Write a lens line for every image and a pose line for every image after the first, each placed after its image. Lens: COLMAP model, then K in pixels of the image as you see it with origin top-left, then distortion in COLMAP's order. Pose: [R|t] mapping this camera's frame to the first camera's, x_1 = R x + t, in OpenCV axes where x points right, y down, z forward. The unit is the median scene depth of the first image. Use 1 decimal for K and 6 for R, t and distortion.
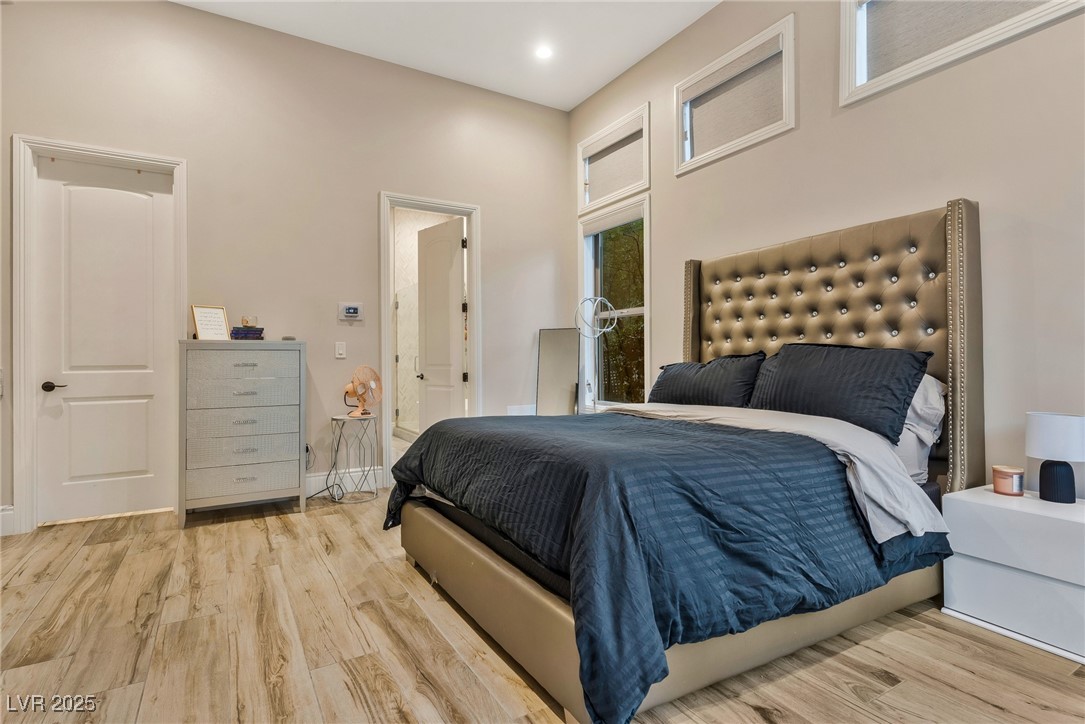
lens RADIAL K [[530.6, 0, 542.5], [0, 530.6, 362.0], [0, 0, 1]] dist [-0.002768, -0.000092]
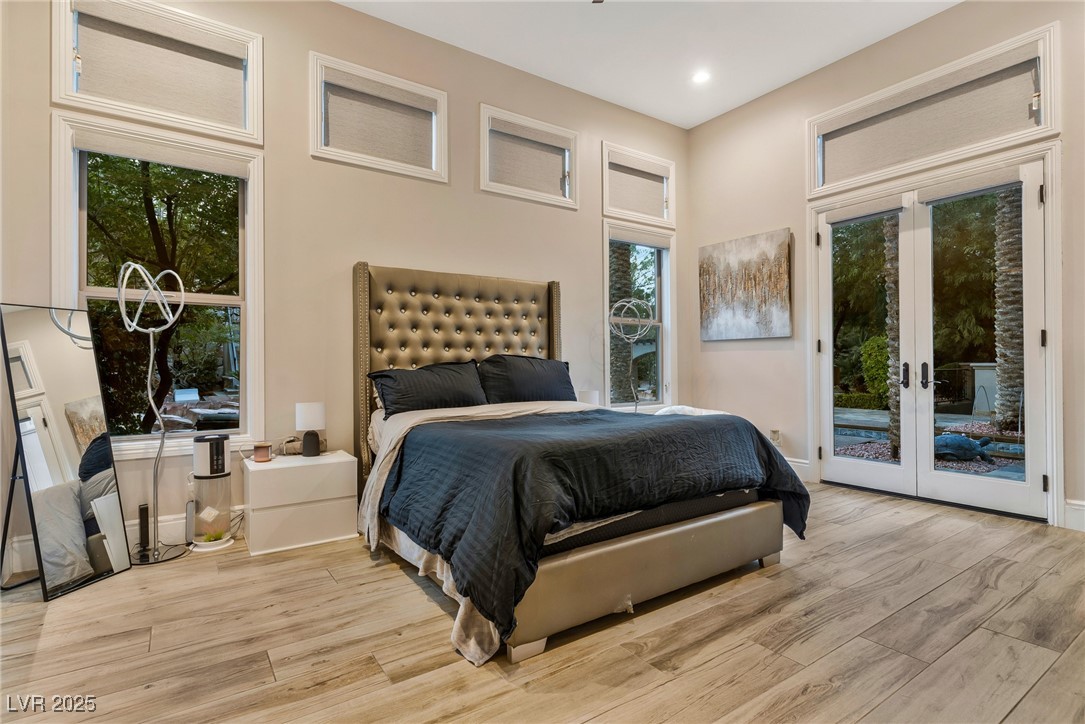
lens RADIAL K [[530.6, 0, 542.5], [0, 530.6, 362.0], [0, 0, 1]] dist [-0.002768, -0.000092]
pose [[-0.063227, 0.028432, 0.997594, -0.755529], [0.017430, 0.999473, -0.027380, 0.019999], [-0.997847, 0.015657, -0.063689, 0.829228]]
